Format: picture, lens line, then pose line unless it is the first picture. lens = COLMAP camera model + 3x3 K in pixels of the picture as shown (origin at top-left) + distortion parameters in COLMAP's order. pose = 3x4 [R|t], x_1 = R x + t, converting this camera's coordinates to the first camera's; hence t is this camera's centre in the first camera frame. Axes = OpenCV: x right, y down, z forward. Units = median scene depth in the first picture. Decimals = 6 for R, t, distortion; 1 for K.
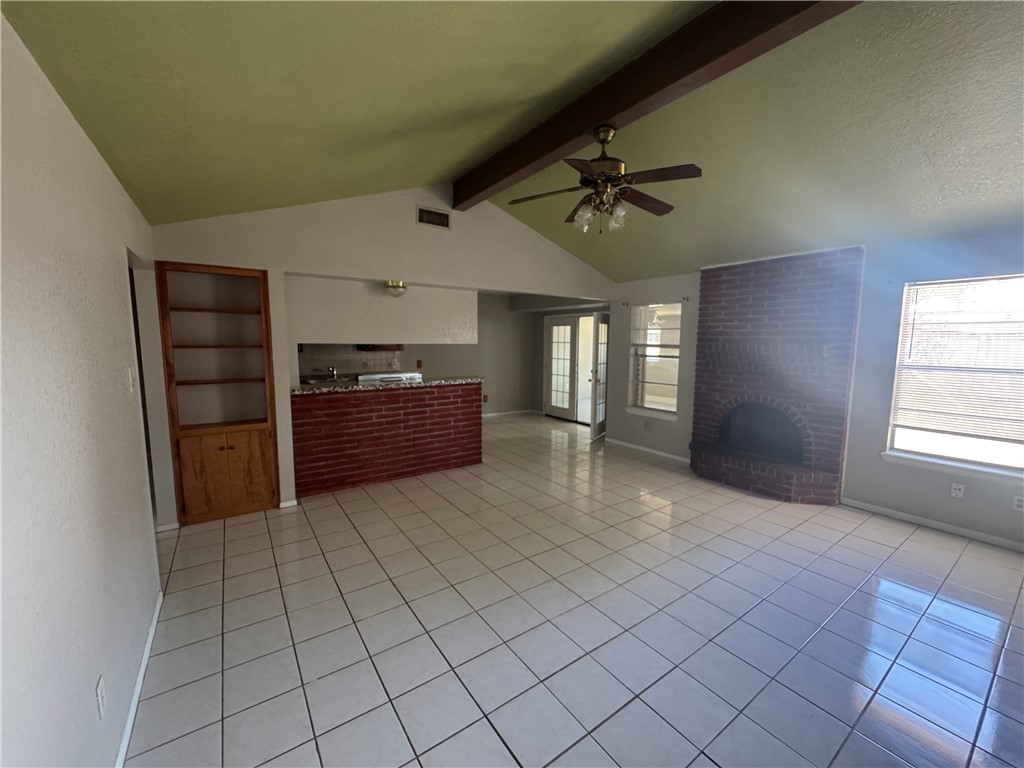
lens RADIAL K [[410.9, 0, 510.1], [0, 410.9, 382.5], [0, 0, 1]] dist [-0.004381, 0.001390]
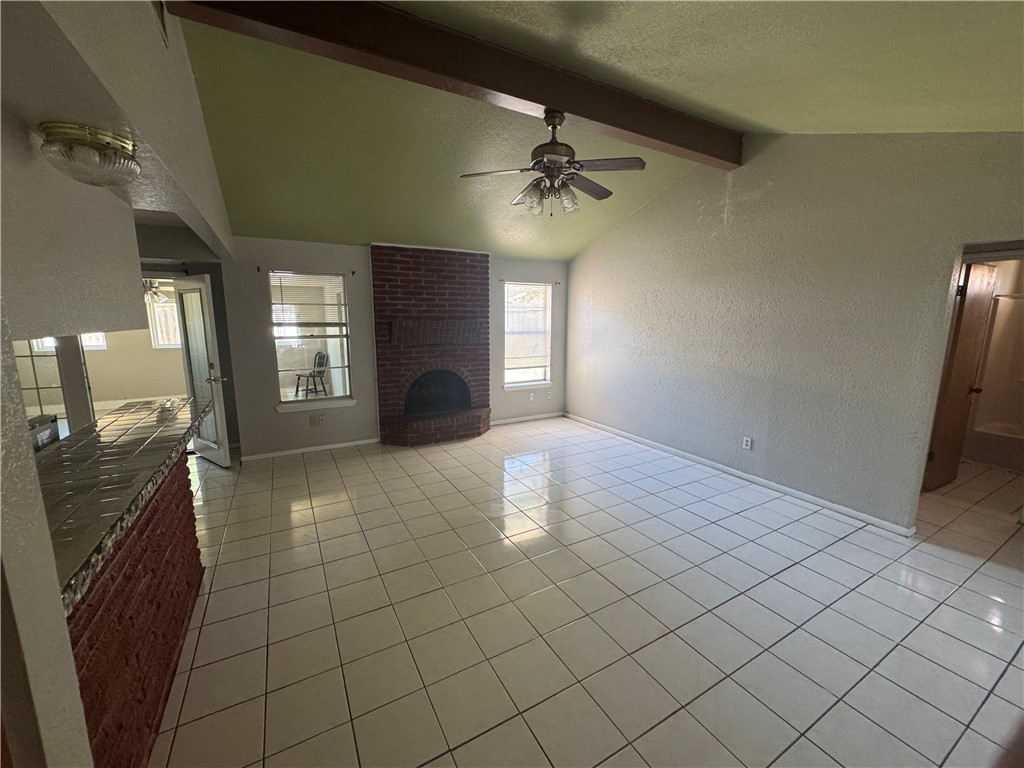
lens RADIAL K [[410.9, 0, 509.2], [0, 410.9, 386.5], [0, 0, 1]] dist [-0.004381, 0.001390]
pose [[0.107435, -0.177370, 0.978263, -0.549995], [0.100353, 0.980867, 0.166821, -0.079508], [-0.989134, 0.080250, 0.123179, 0.623530]]
